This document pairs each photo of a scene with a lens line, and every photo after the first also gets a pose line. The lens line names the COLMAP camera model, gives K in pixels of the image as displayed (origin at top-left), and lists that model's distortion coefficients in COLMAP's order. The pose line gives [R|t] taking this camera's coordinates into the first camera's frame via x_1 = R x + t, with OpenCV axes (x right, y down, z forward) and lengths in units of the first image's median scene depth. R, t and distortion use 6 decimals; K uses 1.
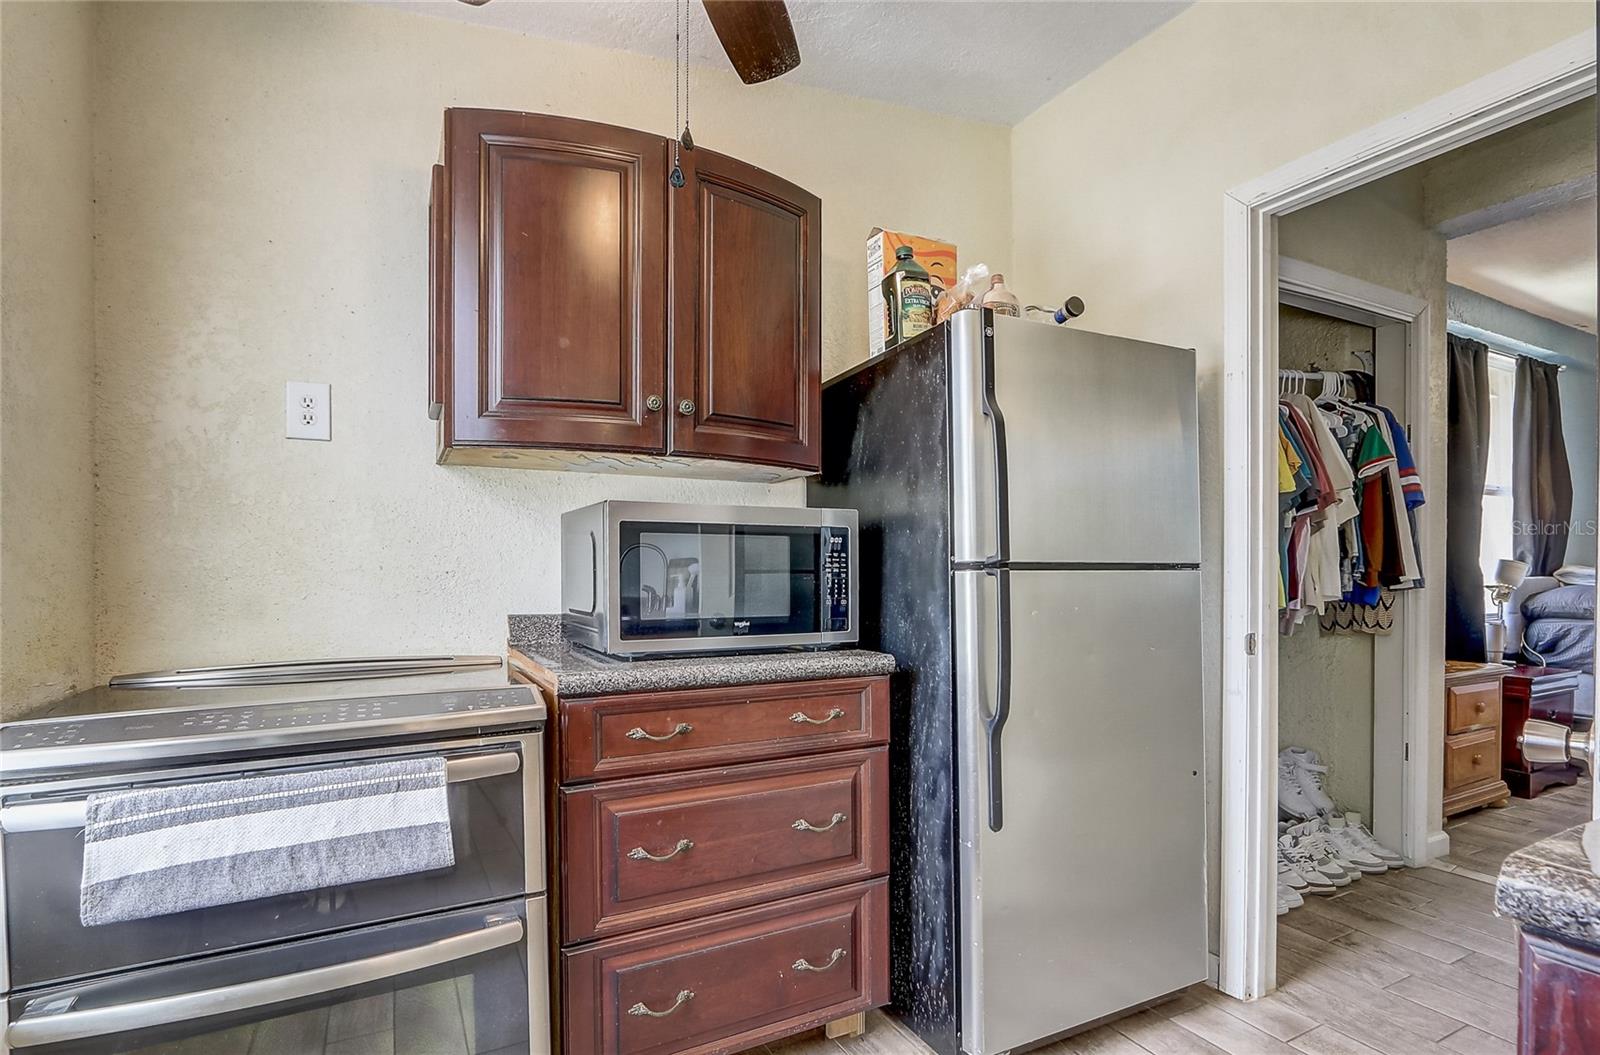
lens RADIAL K [[751.3, 0, 763.3], [0, 751.3, 583.3], [0, 0, 1]] dist [-0.017329, 0.001400]
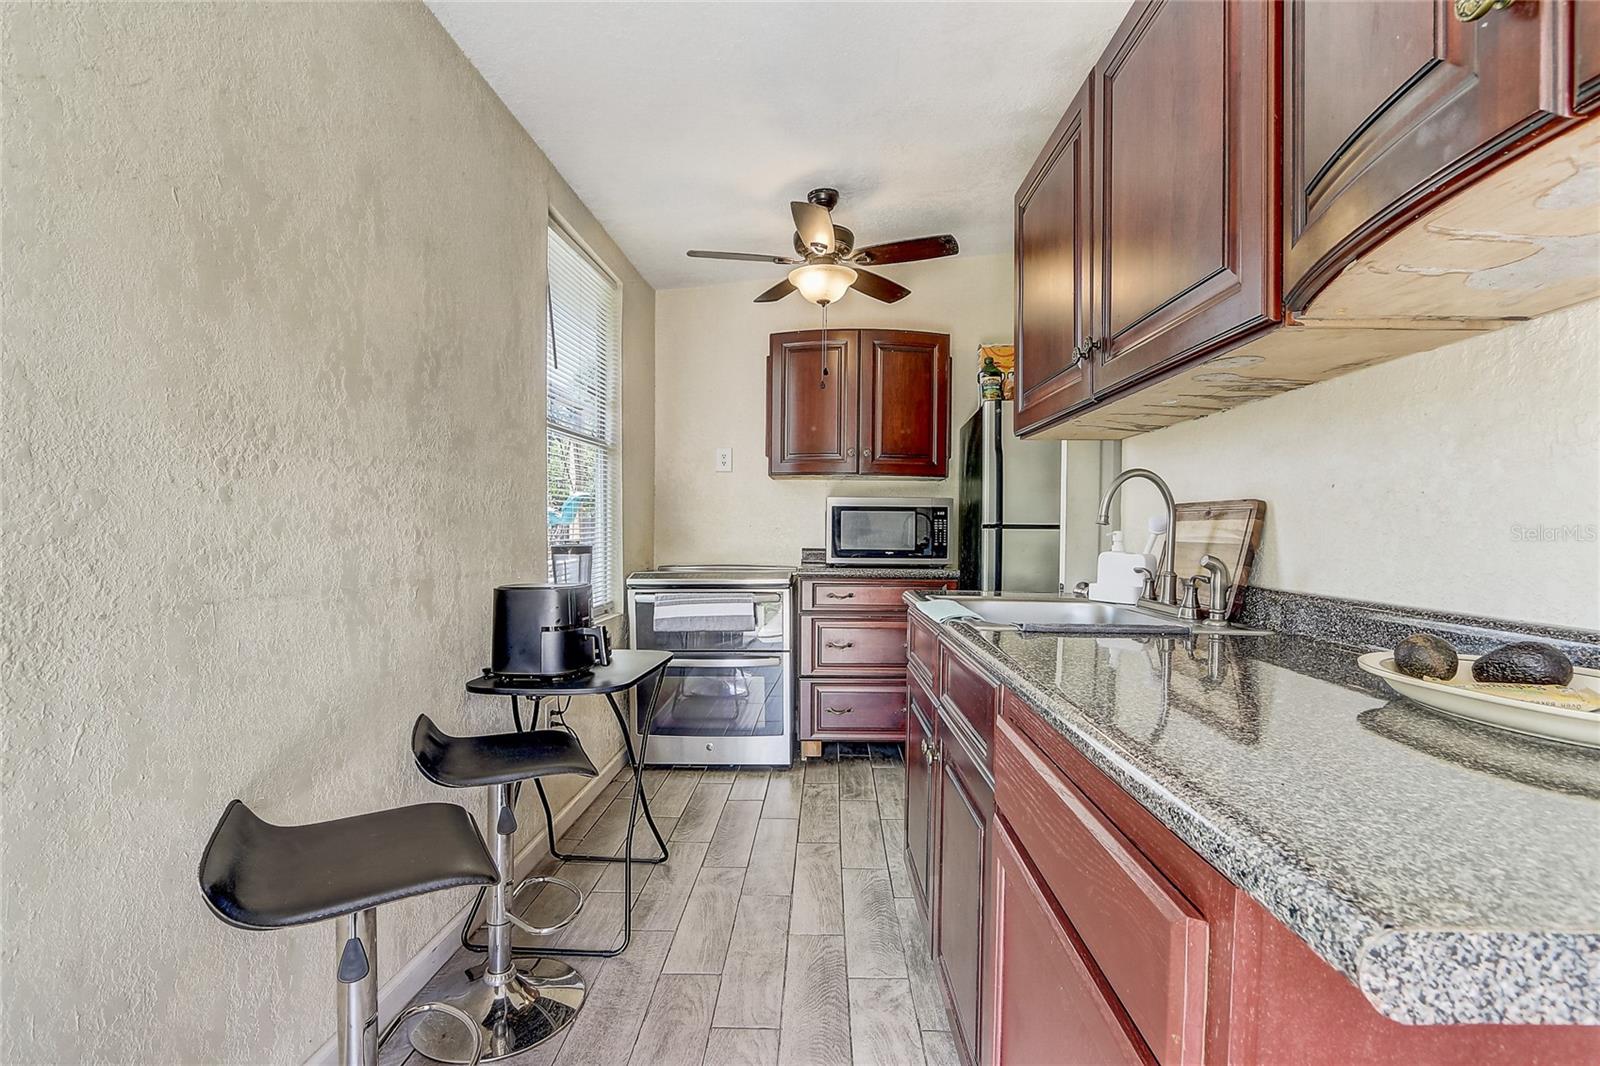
lens RADIAL K [[751.3, 0, 803.2], [0, 751.3, 532.8], [0, 0, 1]] dist [-0.017329, 0.001400]
pose [[0.869655, 0.011035, -0.493536, 0.850788], [-0.012162, 0.999926, 0.000926, -0.001112], [0.493510, 0.005197, 0.869725, -1.029465]]
